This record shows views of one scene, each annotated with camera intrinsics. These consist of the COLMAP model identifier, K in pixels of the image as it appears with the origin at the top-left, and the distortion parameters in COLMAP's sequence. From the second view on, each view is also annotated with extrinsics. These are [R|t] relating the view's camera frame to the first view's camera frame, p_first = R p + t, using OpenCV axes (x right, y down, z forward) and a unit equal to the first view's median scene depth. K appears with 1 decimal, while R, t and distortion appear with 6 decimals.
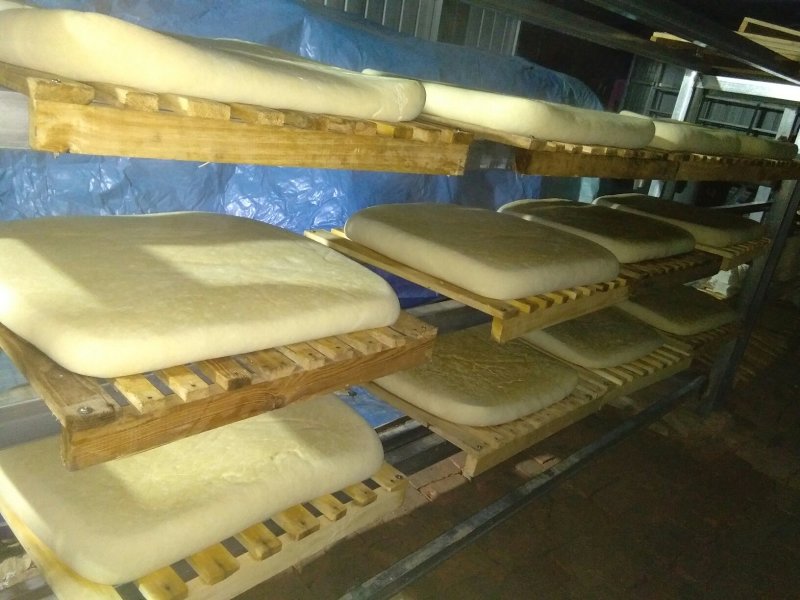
lens RADIAL K [[643.2, 0, 398.5], [0, 643.2, 293.2], [0, 0, 1]] dist [0.060982, -0.076568]
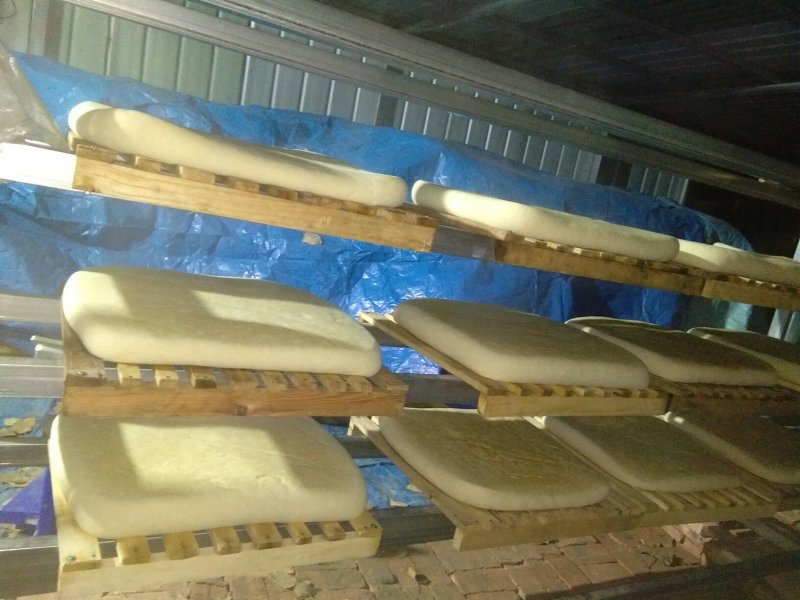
lens RADIAL K [[643.2, 0, 398.5], [0, 643.2, 293.2], [0, 0, 1]] dist [0.060982, -0.076568]
pose [[0.957757, 0.089206, -0.273394, 0.298190], [-0.142762, 0.972743, -0.182728, 0.093434], [0.249641, 0.214039, 0.944387, -0.106862]]
